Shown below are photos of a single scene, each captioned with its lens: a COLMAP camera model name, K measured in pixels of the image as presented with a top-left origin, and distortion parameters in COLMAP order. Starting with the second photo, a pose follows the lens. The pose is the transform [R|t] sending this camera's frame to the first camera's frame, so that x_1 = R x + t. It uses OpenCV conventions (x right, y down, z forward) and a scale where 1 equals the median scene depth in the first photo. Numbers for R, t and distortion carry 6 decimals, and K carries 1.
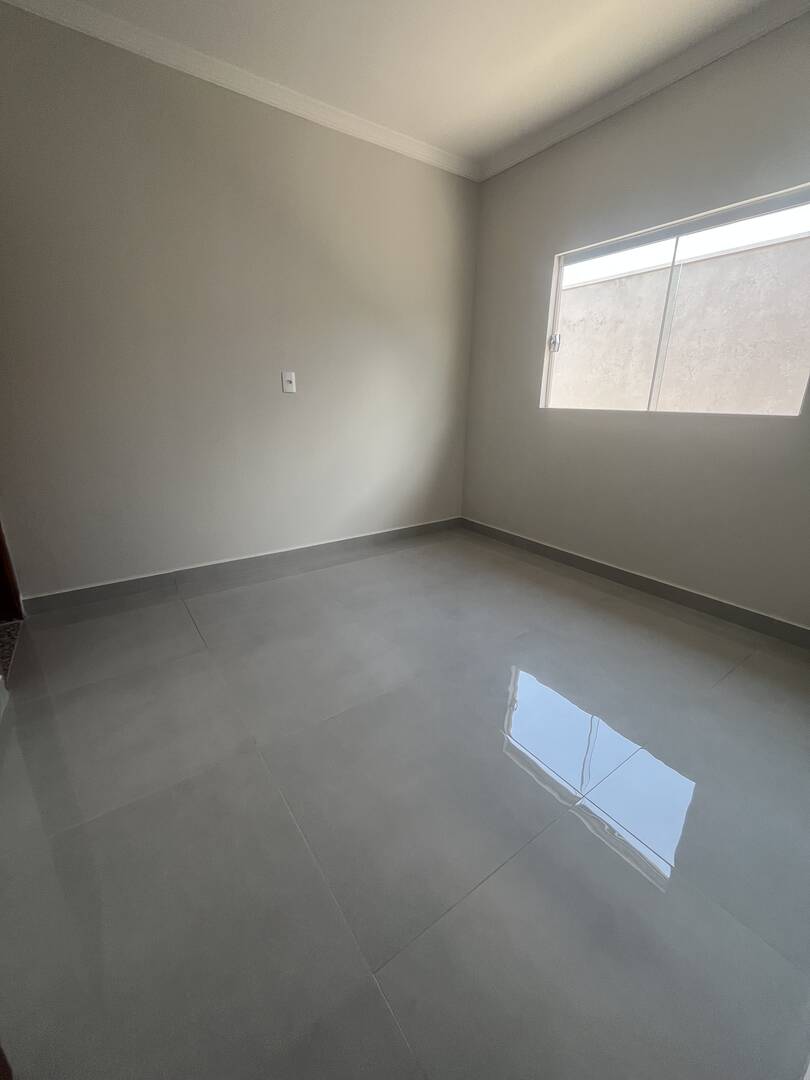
lens RADIAL K [[437.0, 0, 405.7], [0, 437.0, 534.5], [0, 0, 1]] dist [-0.001015, -0.000075]
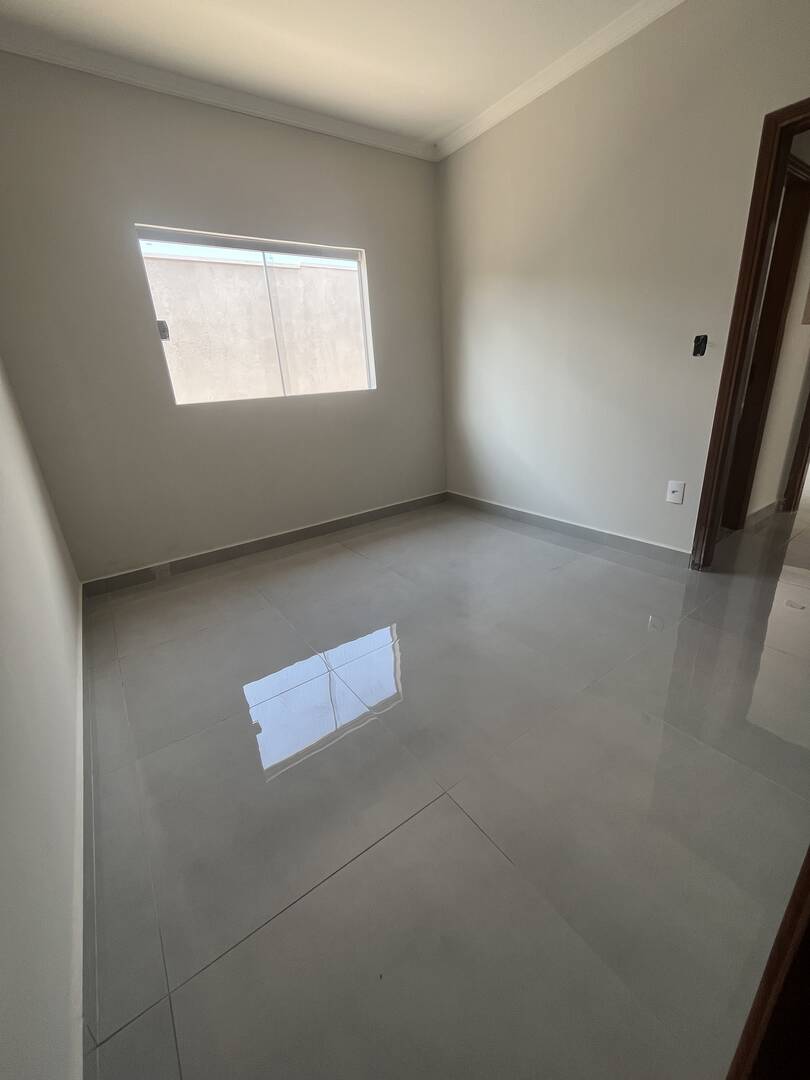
lens RADIAL K [[437.0, 0, 405.7], [0, 437.0, 534.5], [0, 0, 1]] dist [-0.001015, -0.000075]
pose [[-0.002473, -0.383417, 0.923572, -0.670825], [0.335210, 0.869822, 0.362000, -0.263957], [-0.942140, 0.310486, 0.126374, 0.622241]]
